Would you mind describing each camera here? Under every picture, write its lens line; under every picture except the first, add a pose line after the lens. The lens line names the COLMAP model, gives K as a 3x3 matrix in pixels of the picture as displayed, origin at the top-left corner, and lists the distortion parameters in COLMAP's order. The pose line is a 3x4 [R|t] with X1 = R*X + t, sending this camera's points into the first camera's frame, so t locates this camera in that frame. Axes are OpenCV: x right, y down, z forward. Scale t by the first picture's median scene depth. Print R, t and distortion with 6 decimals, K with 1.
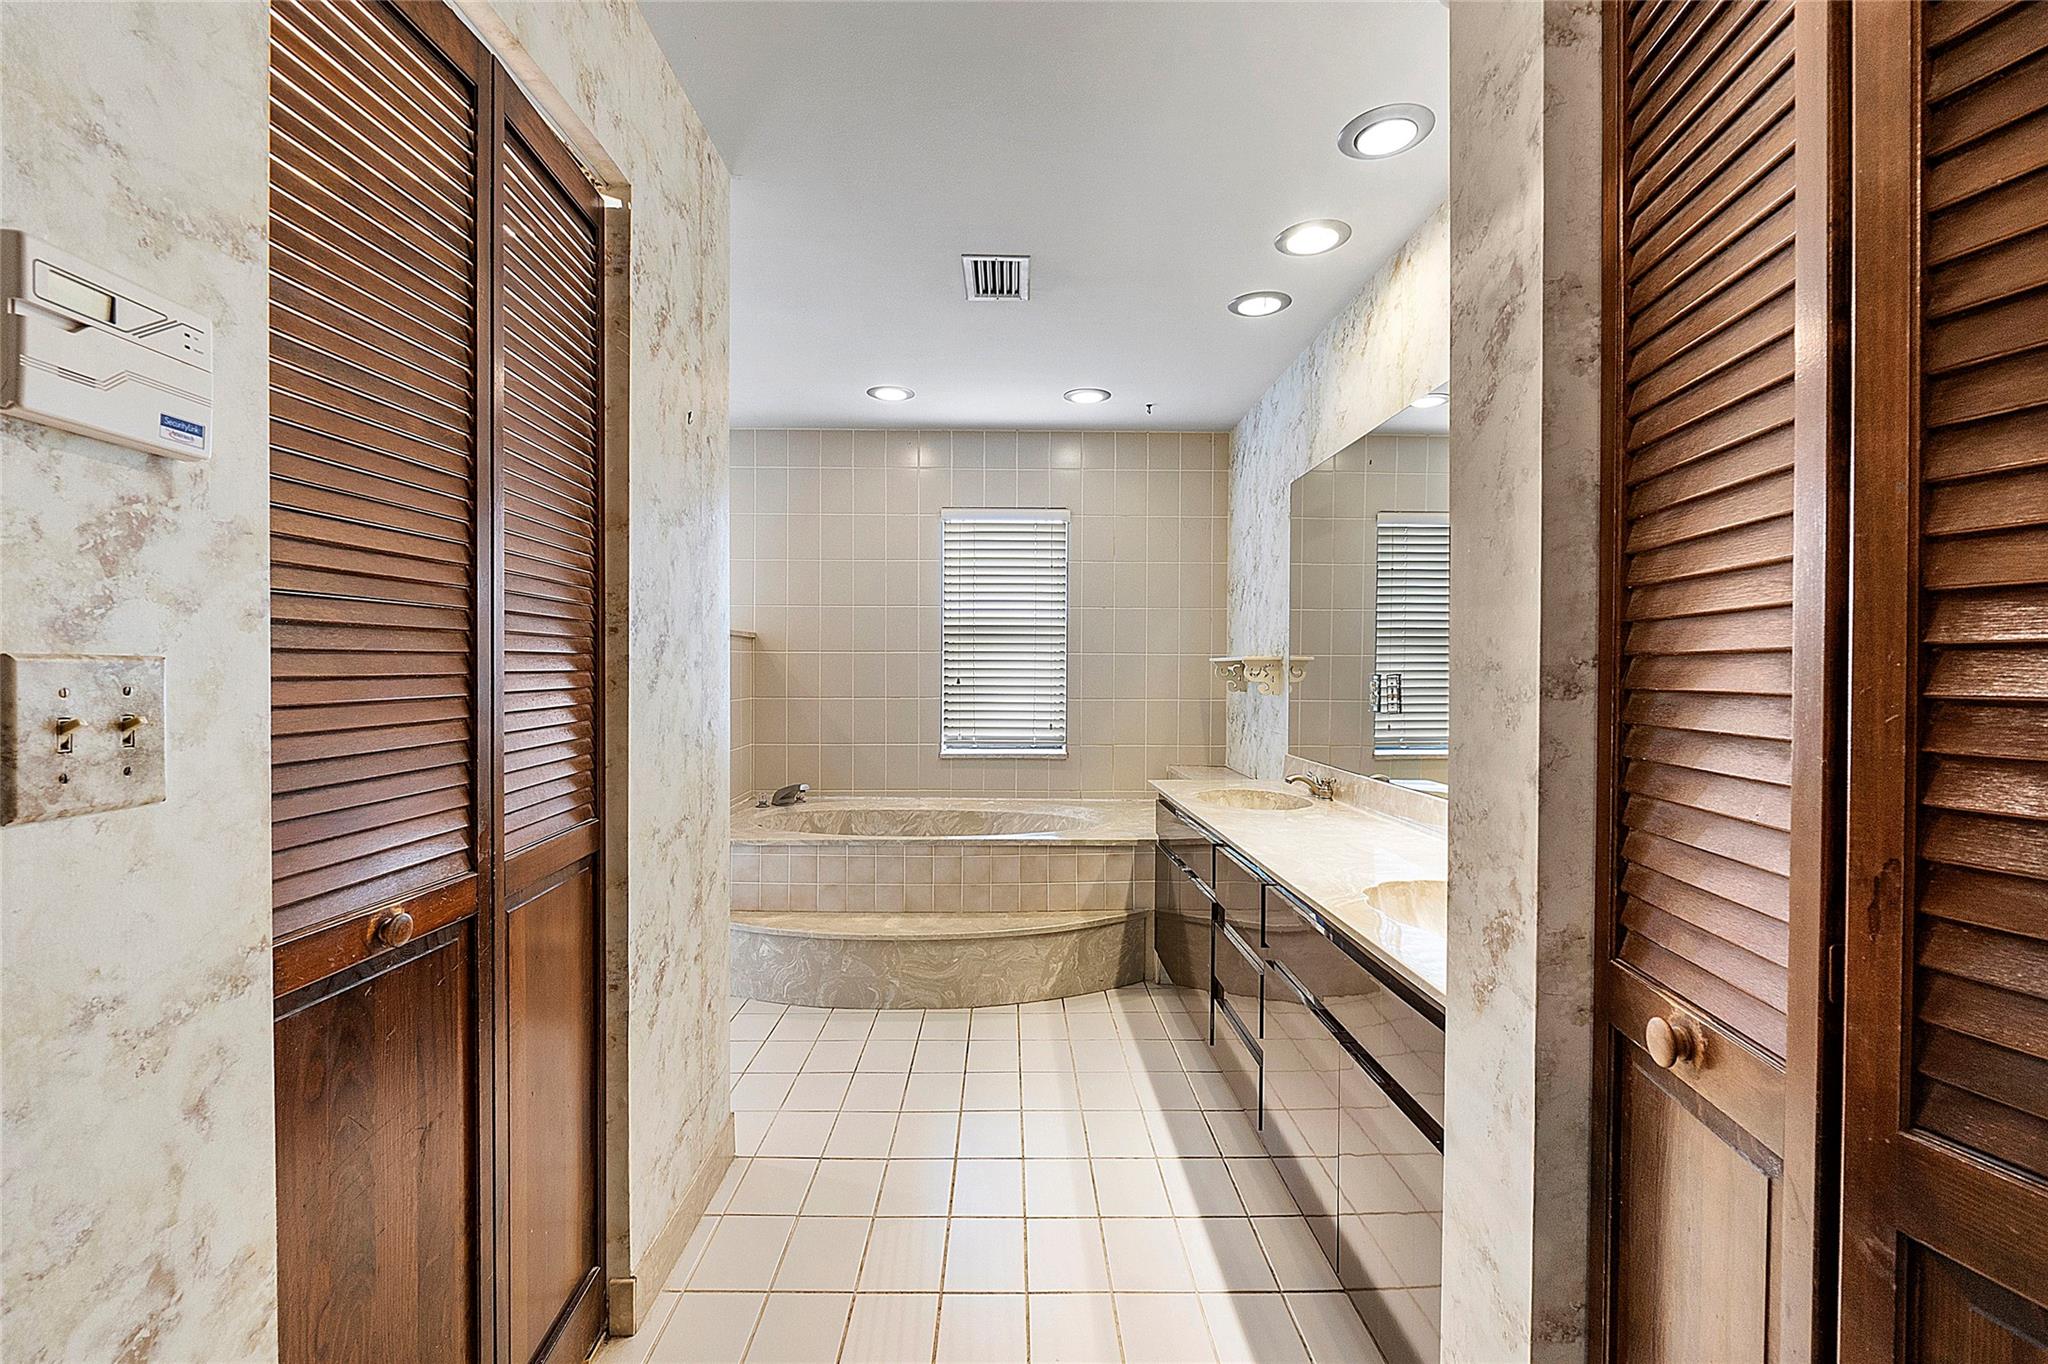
lens RADIAL K [[863.0, 0, 1026.0], [0, 863.0, 678.3], [0, 0, 1]] dist [-0.009105, 0.000489]
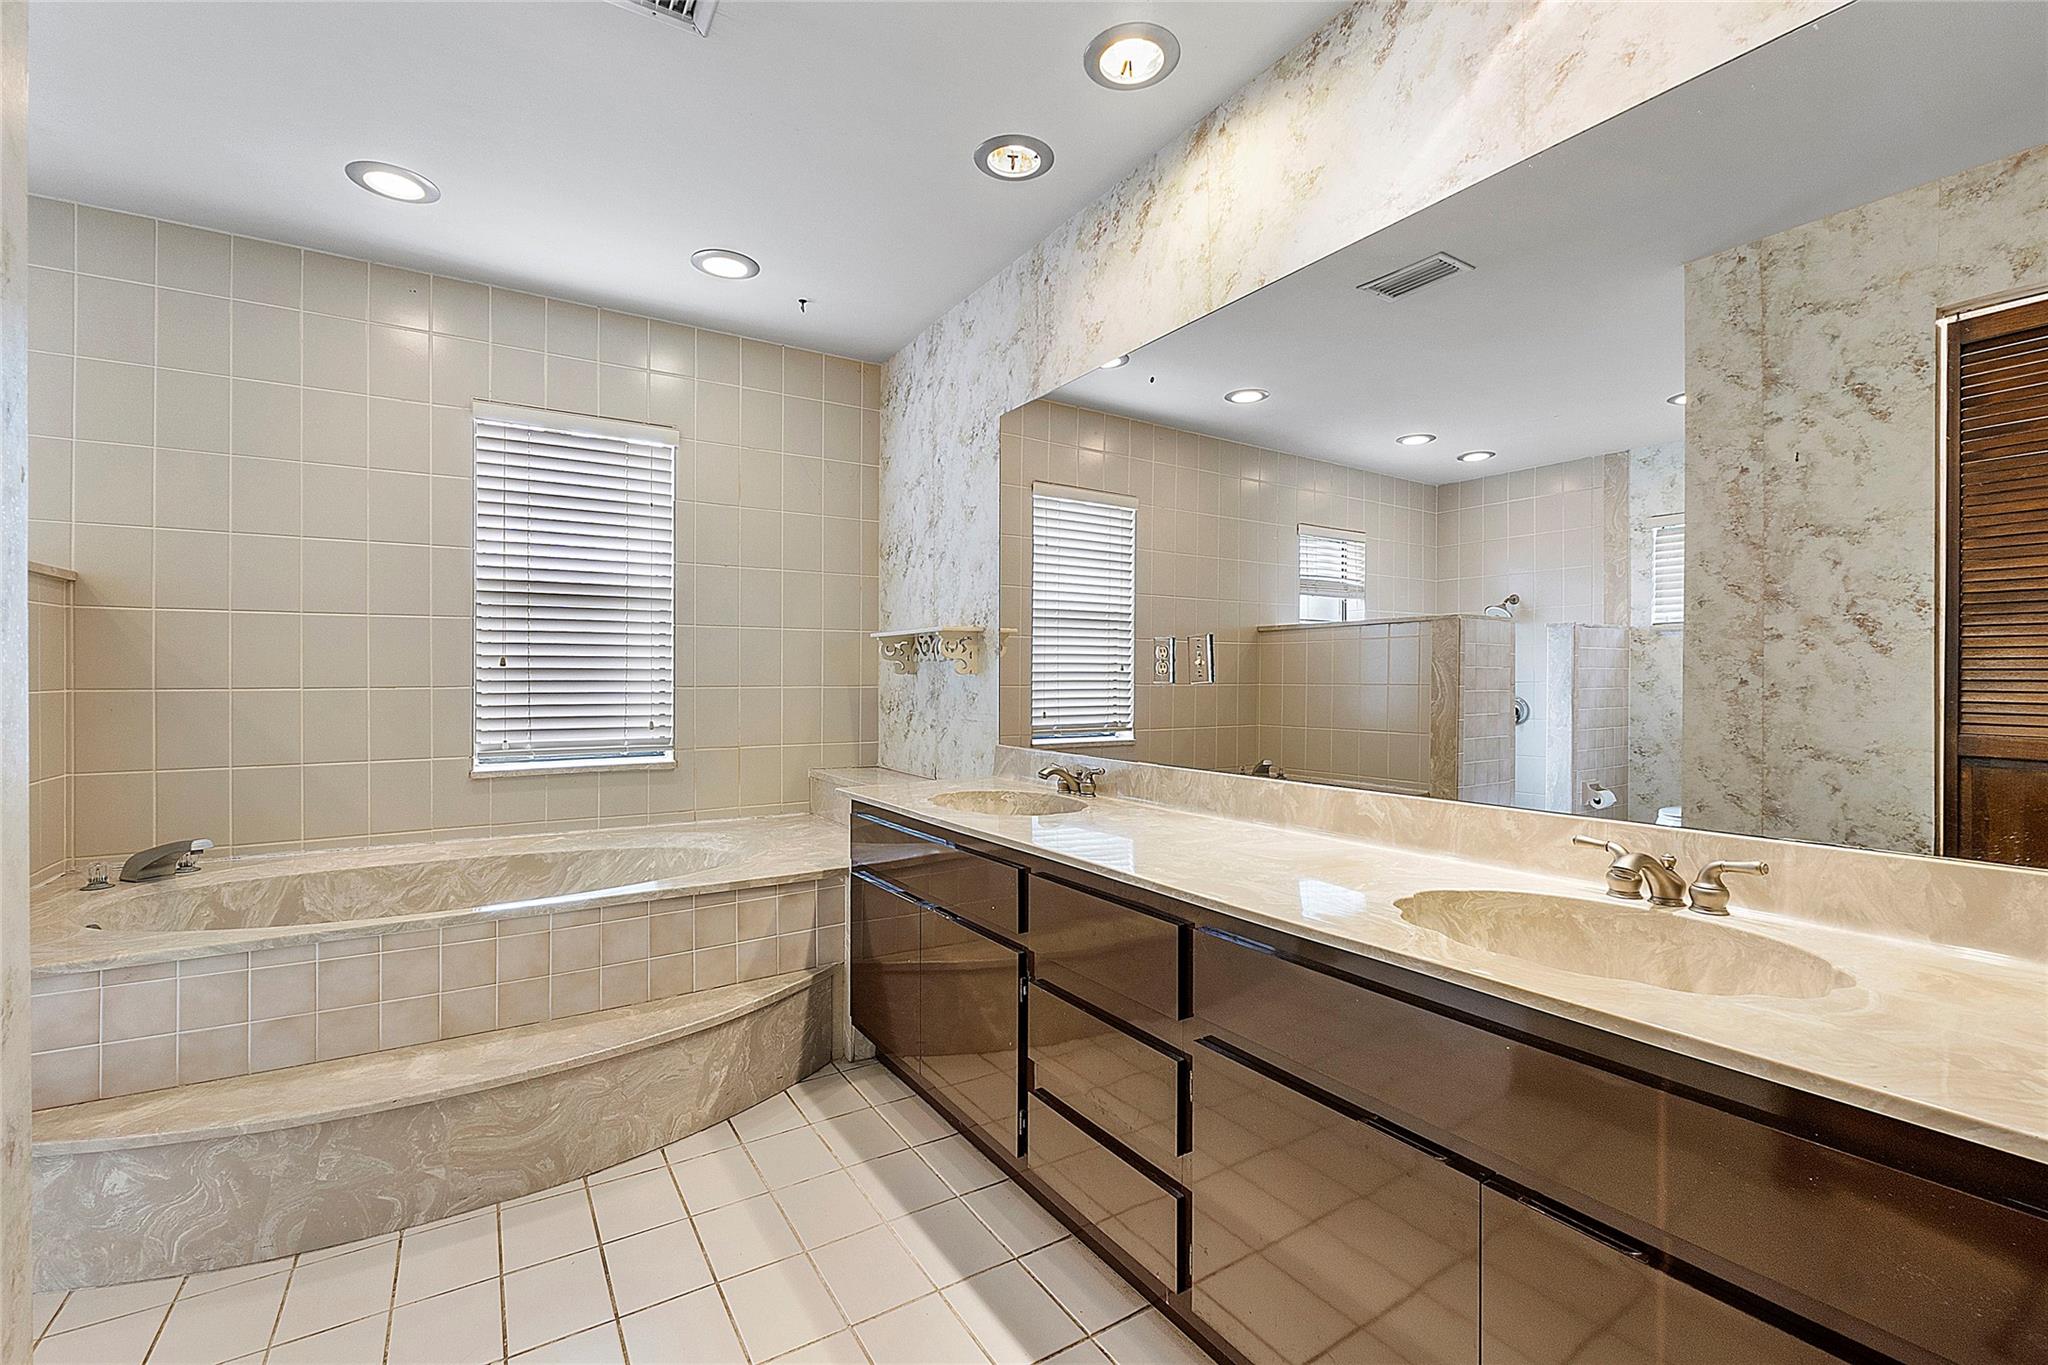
lens RADIAL K [[863.0, 0, 1026.0], [0, 863.0, 678.8], [0, 0, 1]] dist [-0.009105, 0.000489]
pose [[0.854630, -0.005522, 0.519209, -0.102907], [0.007866, 0.999966, -0.002312, 0.027520], [-0.519178, 0.006060, 0.854644, 0.287367]]
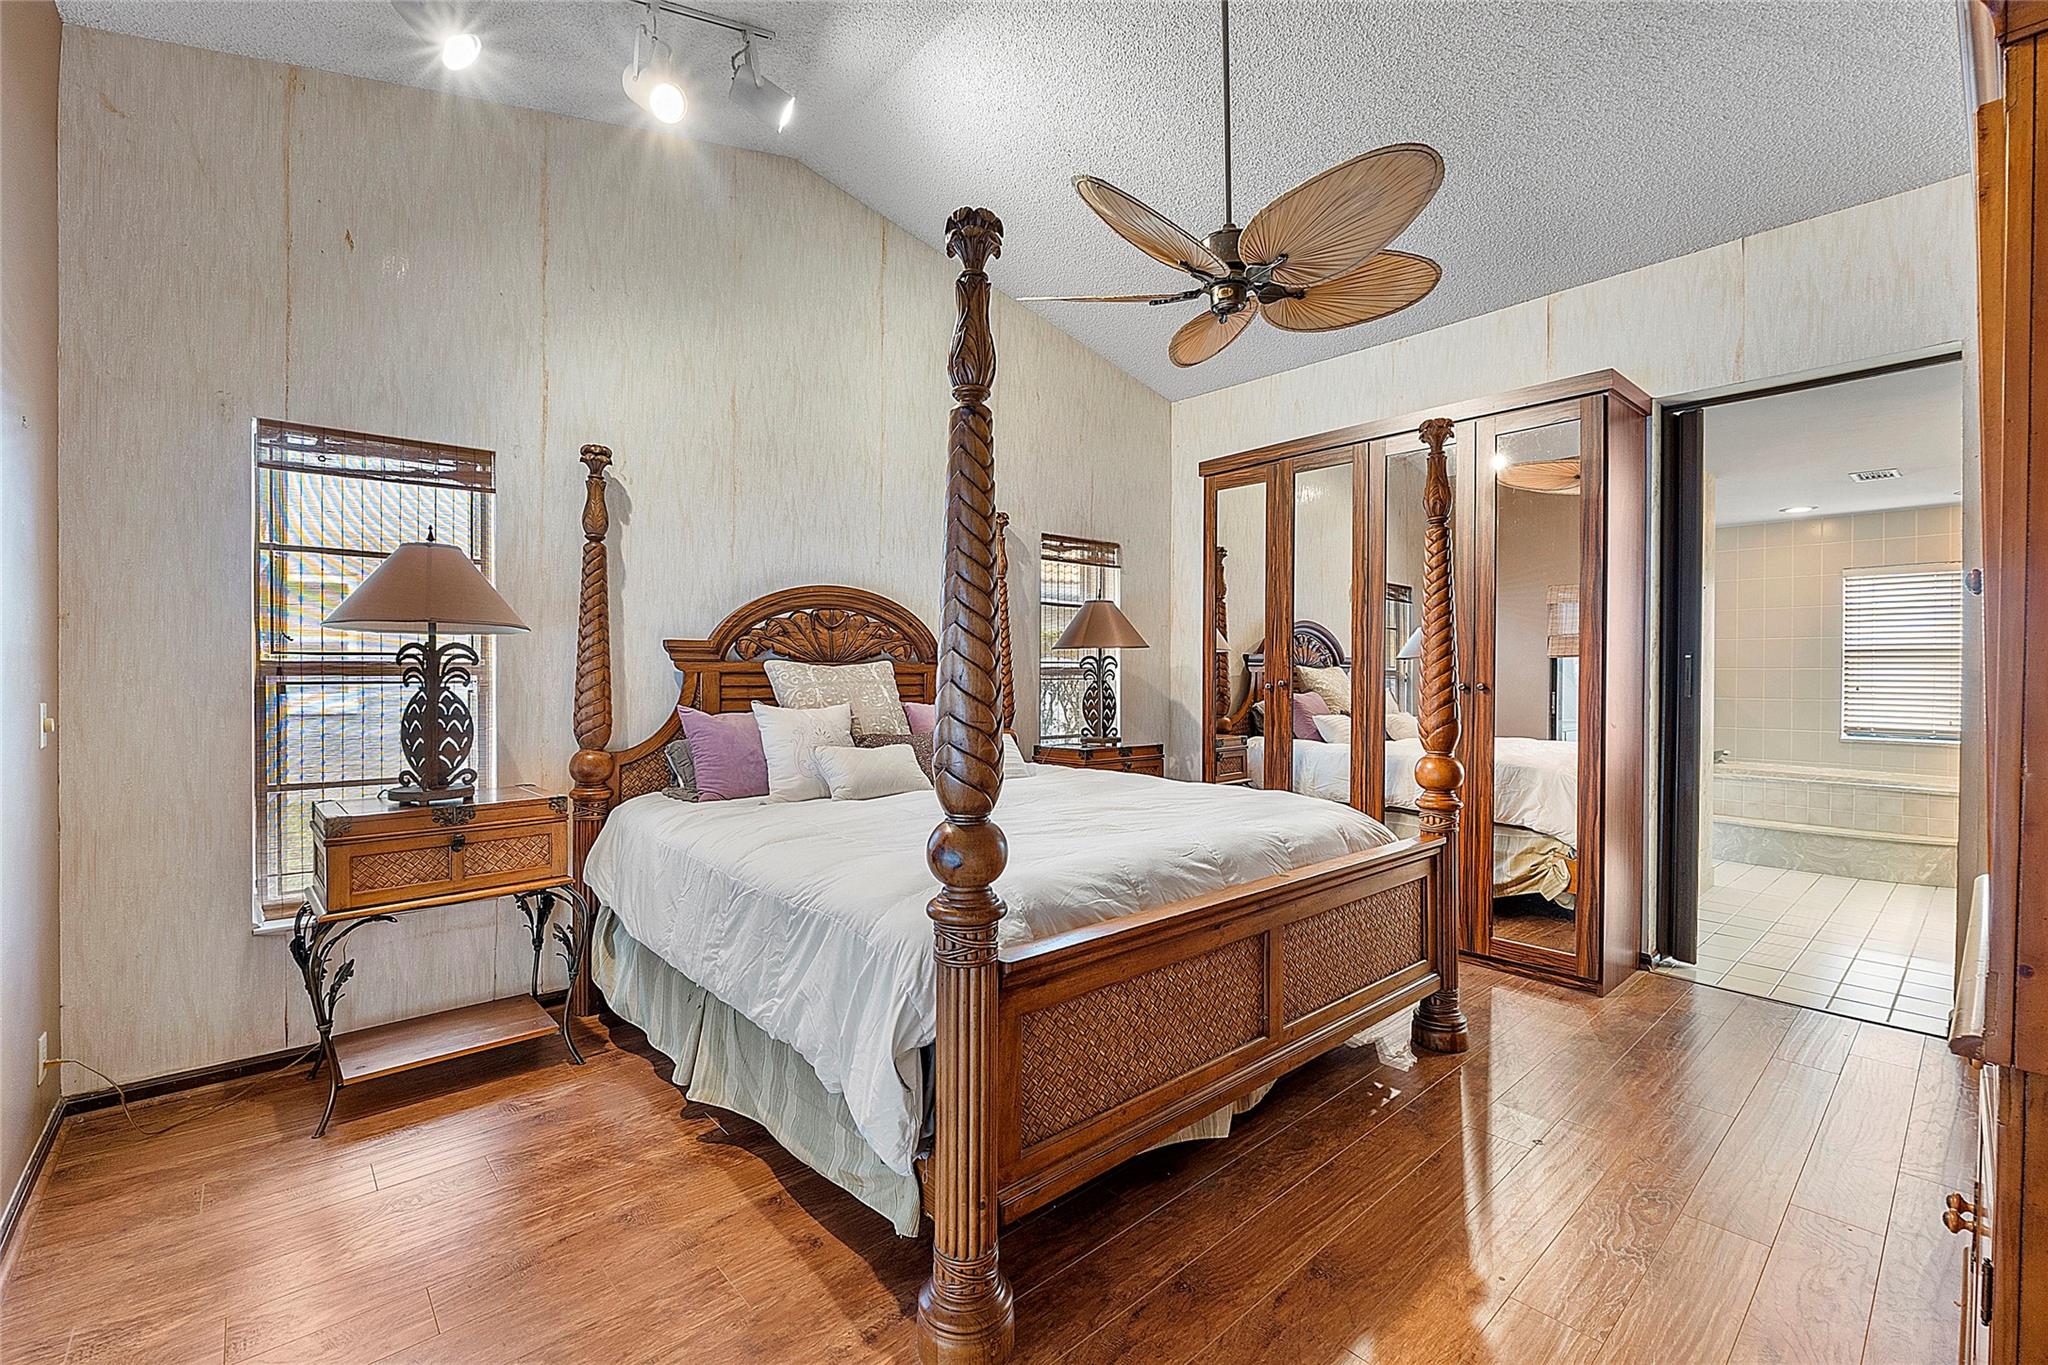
lens RADIAL K [[878.4, 0, 1022.0], [0, 878.4, 675.7], [0, 0, 1]] dist [-0.004551, -0.000348]
pose [[0.647146, 0.004755, -0.762352, 0.171461], [-0.007071, 0.999975, 0.000235, -0.010470], [0.762334, 0.005238, 0.647163, -1.308961]]
